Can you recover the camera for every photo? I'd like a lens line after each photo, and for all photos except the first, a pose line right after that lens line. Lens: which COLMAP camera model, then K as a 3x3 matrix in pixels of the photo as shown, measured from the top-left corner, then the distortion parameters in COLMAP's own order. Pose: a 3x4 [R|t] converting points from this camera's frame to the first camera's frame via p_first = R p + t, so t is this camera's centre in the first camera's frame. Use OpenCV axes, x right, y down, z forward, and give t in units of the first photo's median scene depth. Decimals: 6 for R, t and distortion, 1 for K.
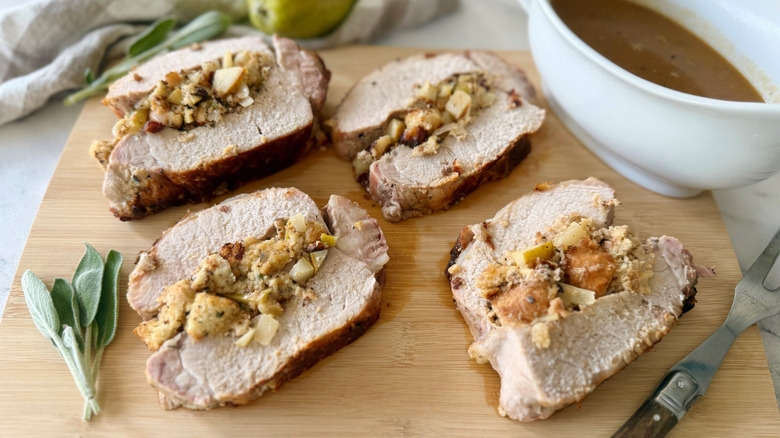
lens RADIAL K [[548.4, 0, 399.4], [0, 548.4, 219.0], [0, 0, 1]] dist [-0.004967, -0.005504]
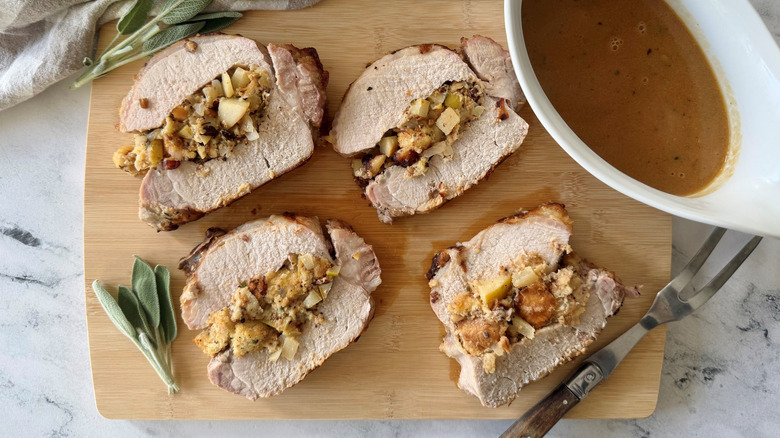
lens RADIAL K [[548.4, 0, 399.4], [0, 548.4, 219.0], [0, 0, 1]] dist [-0.004967, -0.005504]
pose [[0.999763, 0.021631, -0.002357, 0.022399], [-0.017903, 0.879333, 0.475871, -0.653389], [0.012366, -0.475716, 0.879512, -0.039528]]
